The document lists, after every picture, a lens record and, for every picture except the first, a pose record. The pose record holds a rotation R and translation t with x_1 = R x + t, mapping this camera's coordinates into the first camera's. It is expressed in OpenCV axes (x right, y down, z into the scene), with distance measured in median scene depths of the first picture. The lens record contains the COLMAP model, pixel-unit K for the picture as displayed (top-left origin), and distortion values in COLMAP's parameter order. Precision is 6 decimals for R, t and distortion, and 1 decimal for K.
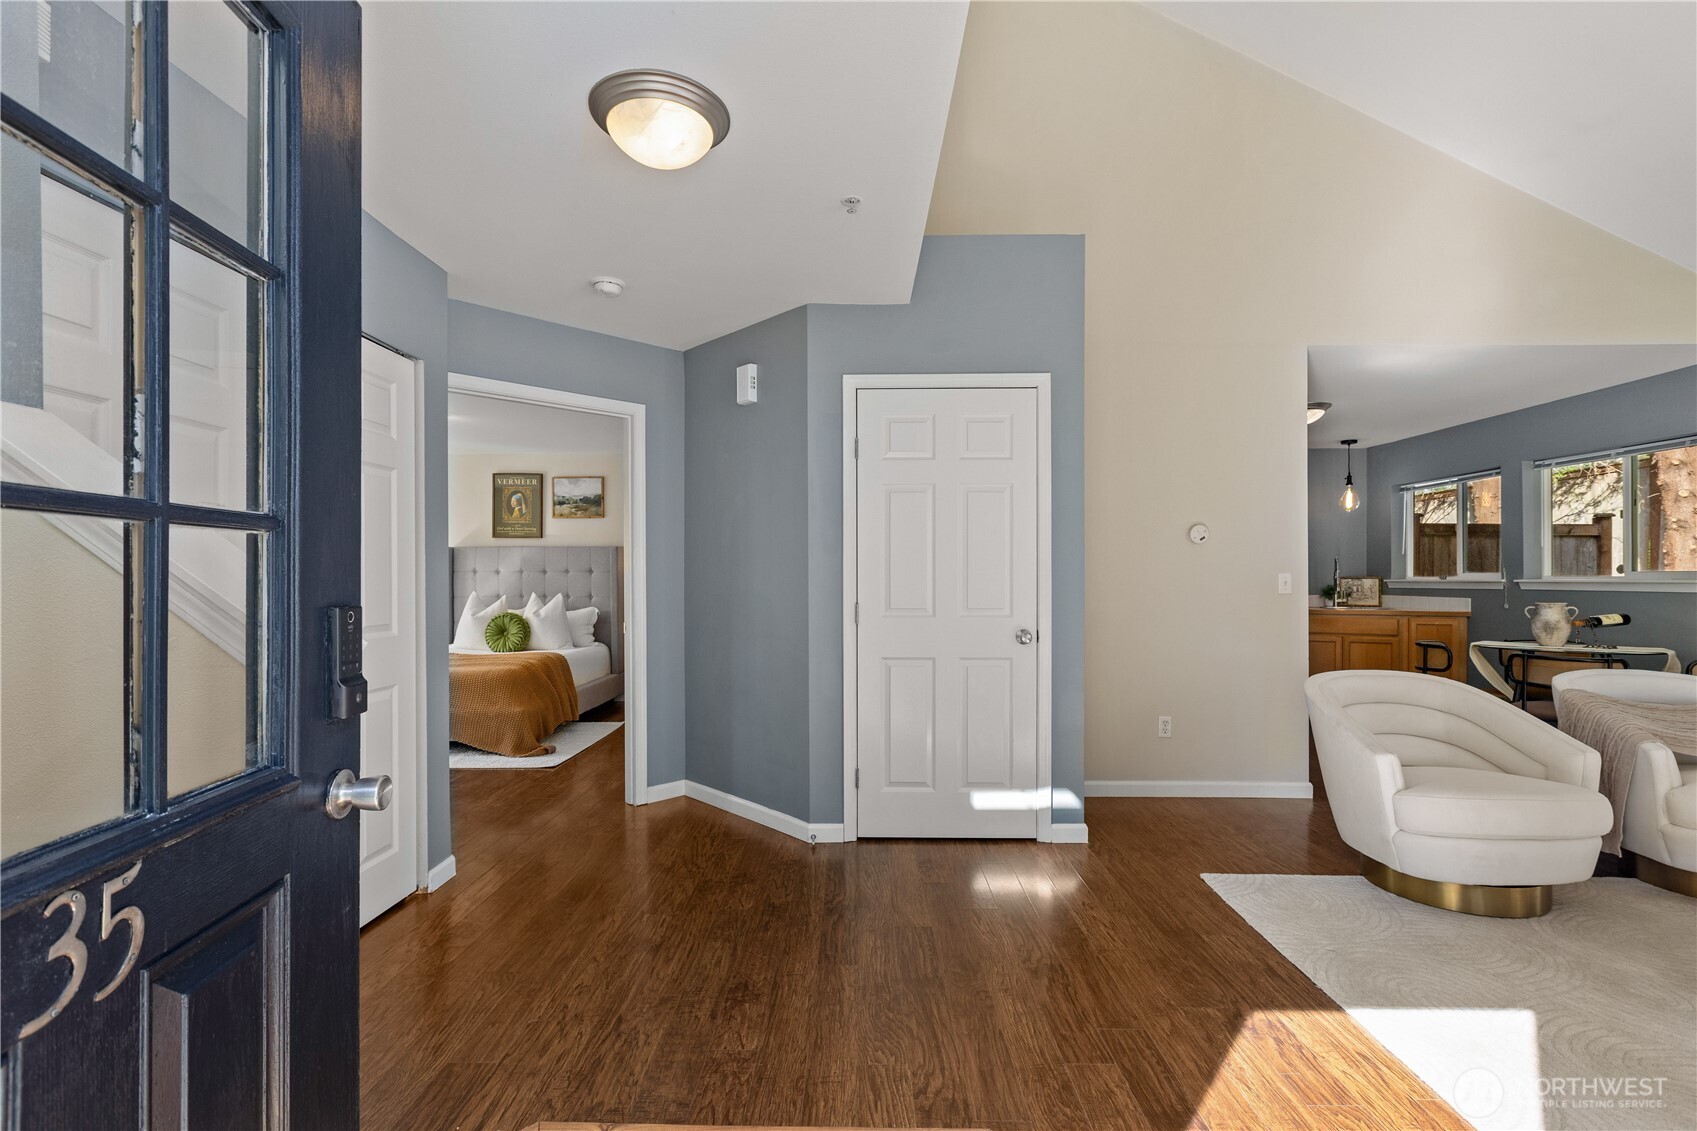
lens RADIAL K [[761.5, 0, 836.0], [0, 761.5, 576.3], [0, 0, 1]] dist [0.002157, -0.000299]
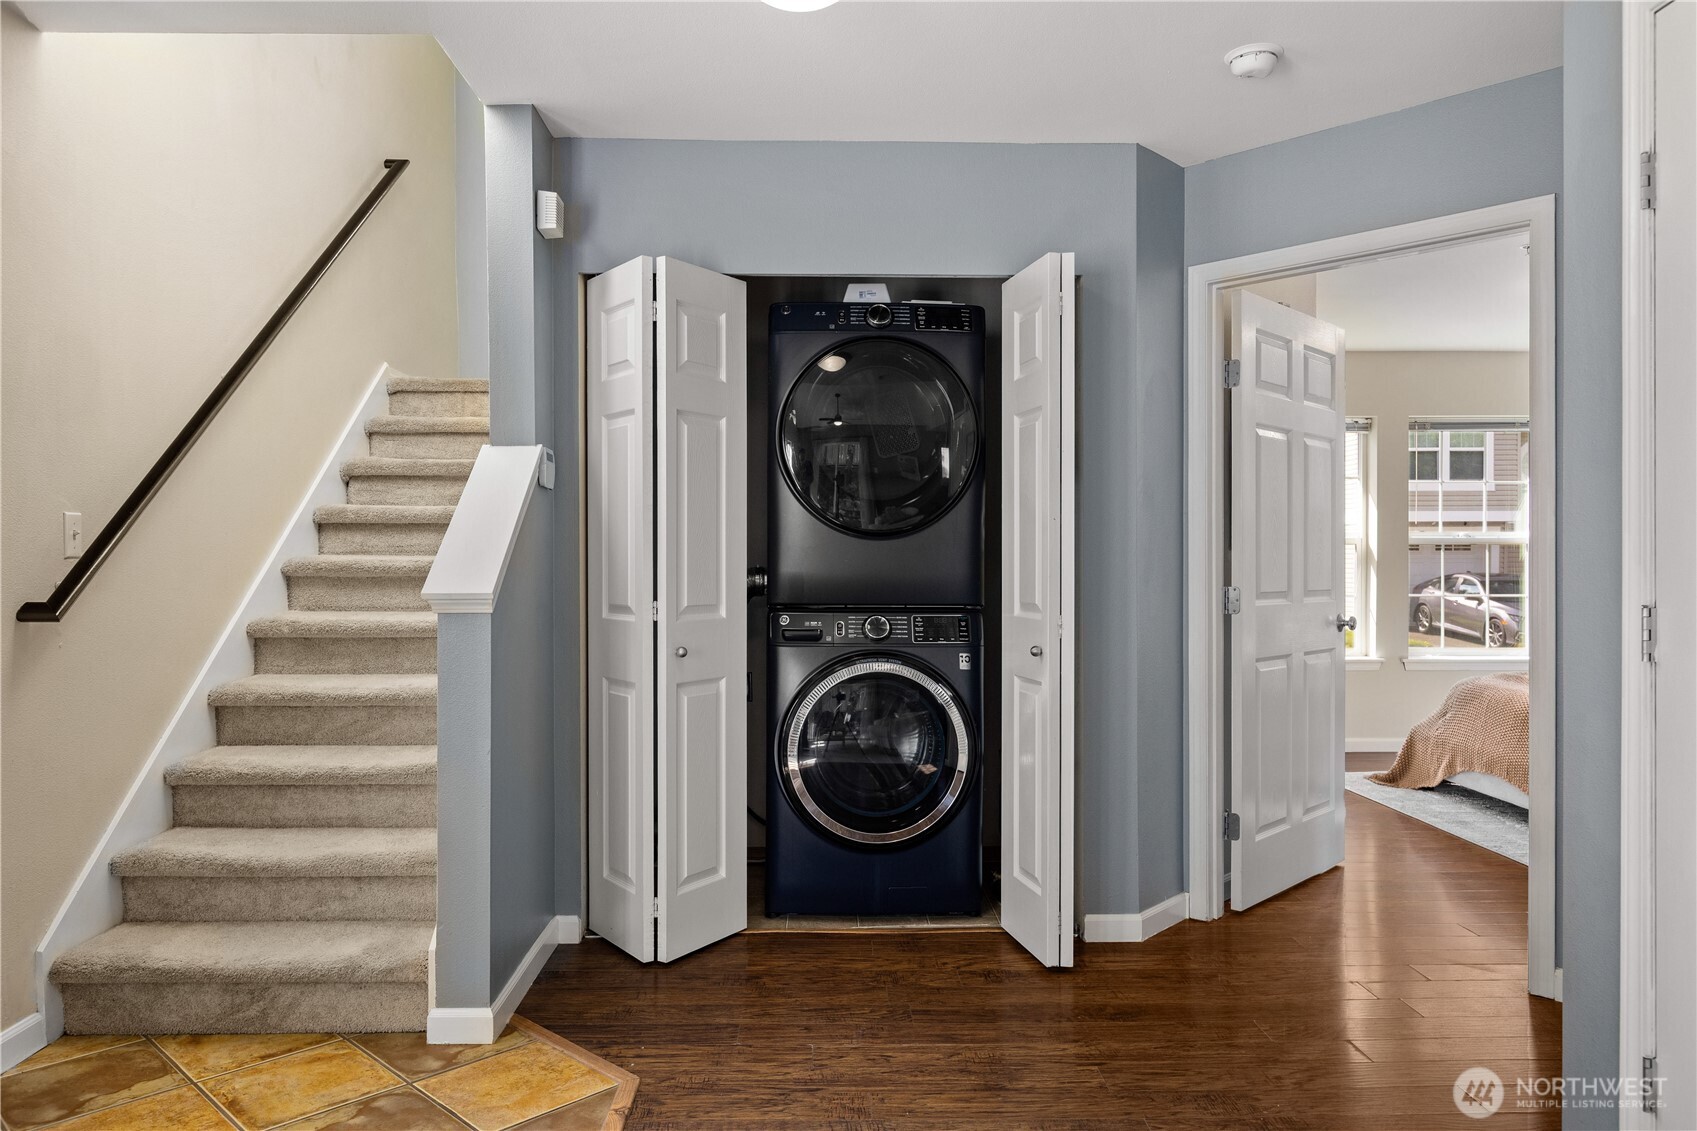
lens RADIAL K [[1159.2, 0, 836.9], [0, 1159.2, 570.5], [0, 0, 1]] dist [-0.003433, 0.003047]
pose [[0.027229, 0.009451, -0.999585, 0.282336], [0.003370, 0.999949, 0.009547, 0.006273], [0.999624, -0.003629, 0.027195, 0.299374]]
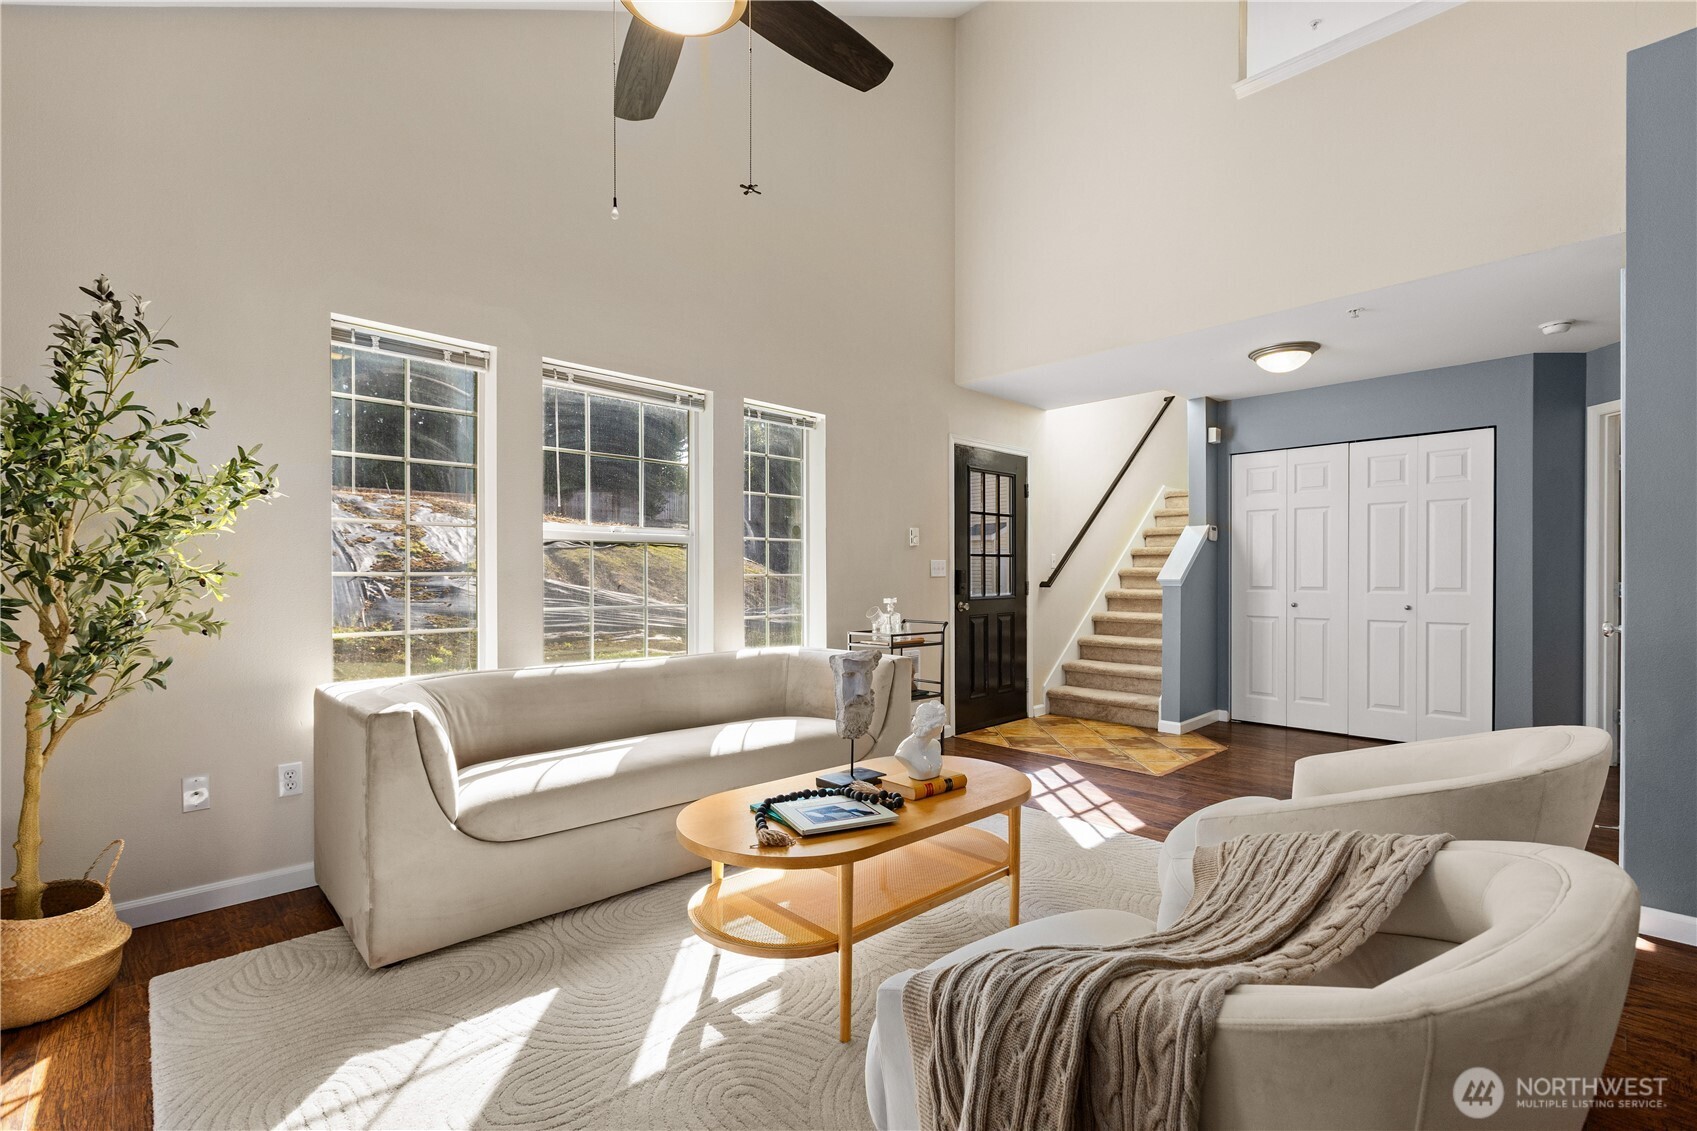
lens RADIAL K [[761.5, 0, 847.6], [0, 761.5, 580.2], [0, 0, 1]] dist [0.002157, -0.000299]
pose [[-0.709017, 0.007369, -0.705153, 0.655307], [0.002798, 0.999967, 0.007636, 0.011289], [0.705186, 0.003441, -0.709014, 0.496921]]
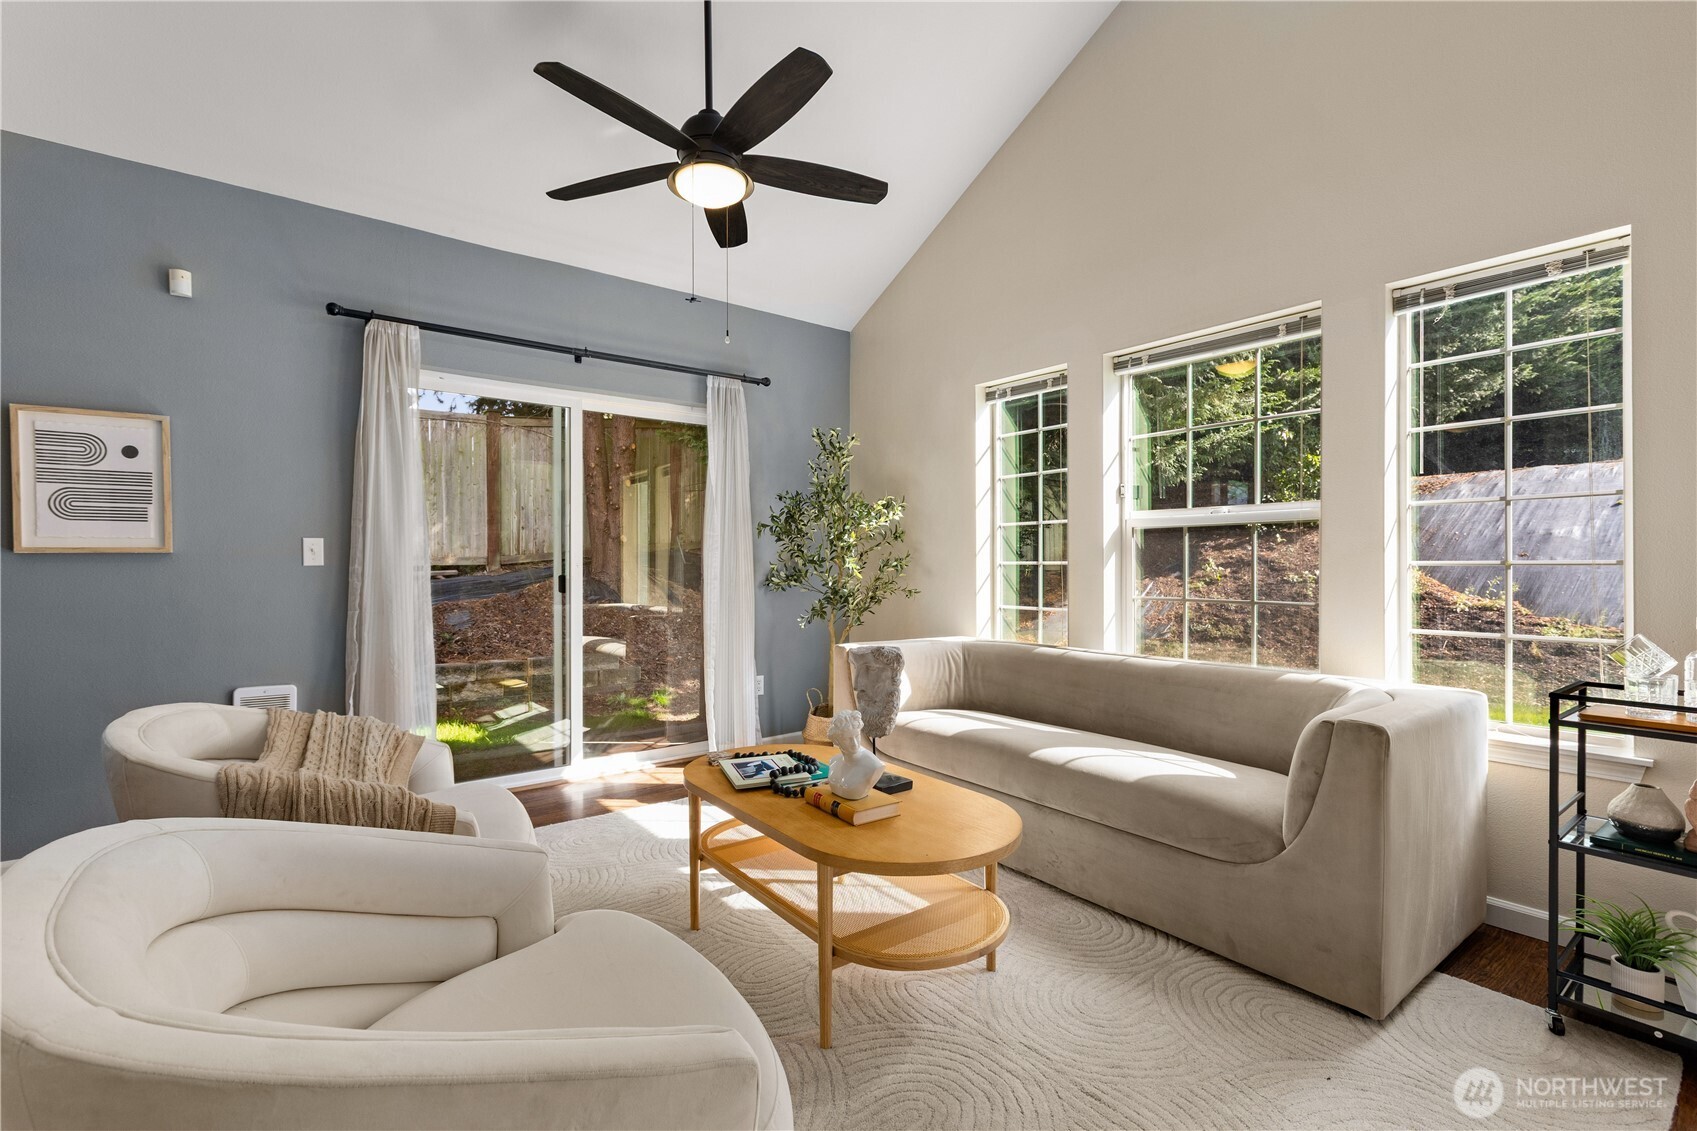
lens RADIAL K [[761.5, 0, 842.7], [0, 761.5, 567.7], [0, 0, 1]] dist [0.002157, -0.000299]
pose [[-0.621933, 0.000145, 0.783070, 0.173939], [0.000990, 0.999999, 0.000602, 0.013475], [-0.783070, 0.001150, -0.621933, 0.466198]]
